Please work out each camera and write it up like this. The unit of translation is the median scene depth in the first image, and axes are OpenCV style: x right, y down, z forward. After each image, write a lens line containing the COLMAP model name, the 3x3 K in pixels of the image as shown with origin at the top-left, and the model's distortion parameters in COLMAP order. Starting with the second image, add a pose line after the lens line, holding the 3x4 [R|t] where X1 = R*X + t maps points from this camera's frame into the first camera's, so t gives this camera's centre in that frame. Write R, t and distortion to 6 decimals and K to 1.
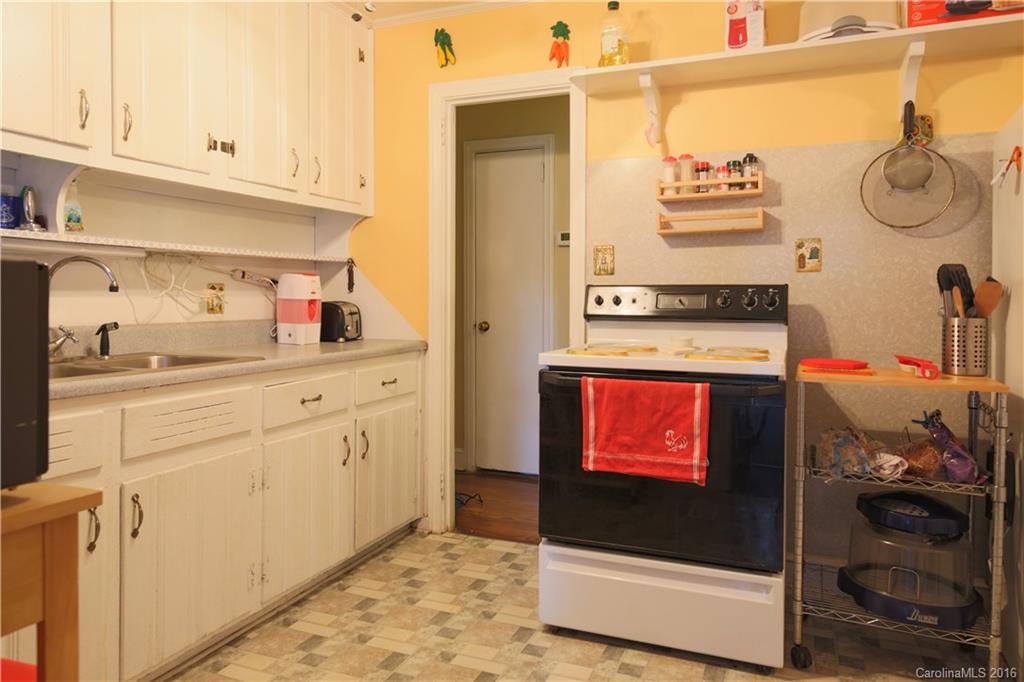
lens RADIAL K [[700.1, 0, 538.3], [0, 700.1, 304.6], [0, 0, 1]] dist [0.019340, 0.004187]
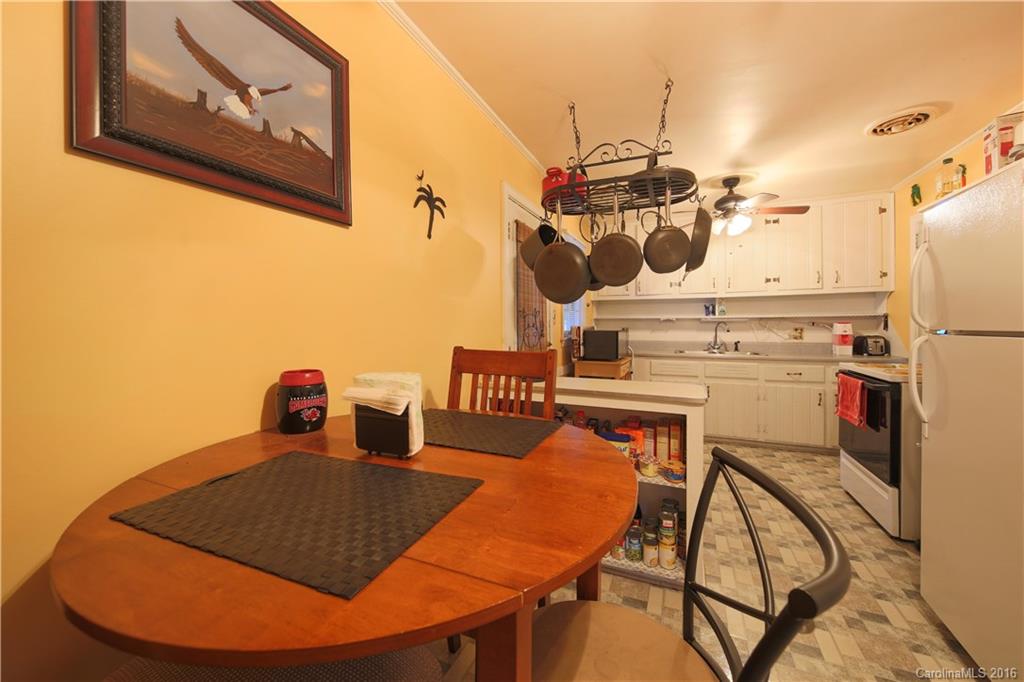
lens RADIAL K [[390.7, 0, 513.3], [0, 390.7, 326.0], [0, 0, 1]] dist [0.000270, -0.002984]
pose [[-0.025165, -0.001882, -0.999682, 1.117056], [-0.005624, 0.999983, -0.001741, -0.031822], [0.999667, 0.005579, -0.025175, 0.002108]]
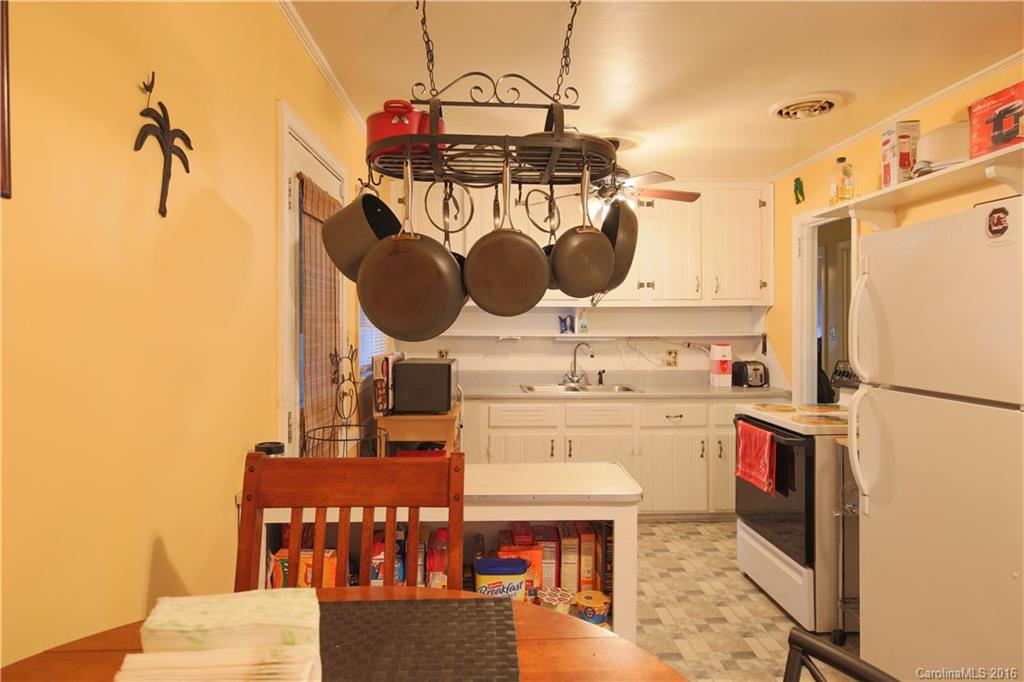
lens RADIAL K [[644.3, 0, 521.2], [0, 644.3, 319.2], [0, 0, 1]] dist [0.015285, 0.000995]
pose [[0.428969, -0.011384, -0.903247, 1.050479], [-0.008812, 0.999820, -0.016786, -0.091265], [0.903276, 0.015160, 0.428792, -0.118405]]
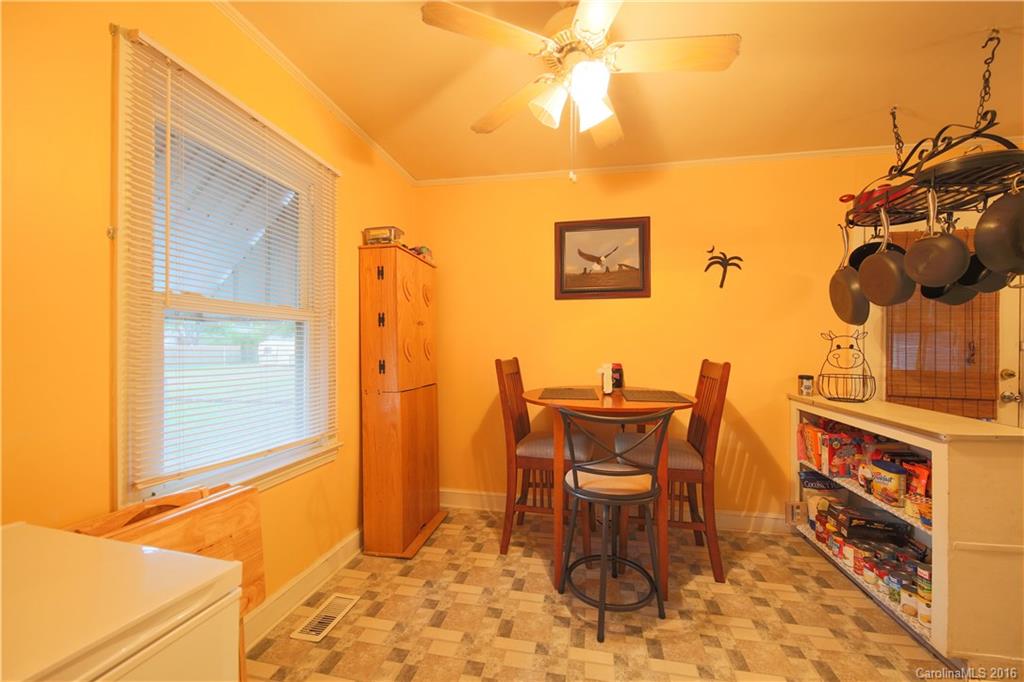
lens RADIAL K [[390.7, 0, 515.9], [0, 390.7, 345.0], [0, 0, 1]] dist [0.000270, -0.002984]
pose [[-0.984544, -0.006253, -0.175023, 1.143266], [-0.007106, 0.999966, 0.004245, -0.036283], [0.174991, 0.005423, -0.984555, 0.718206]]
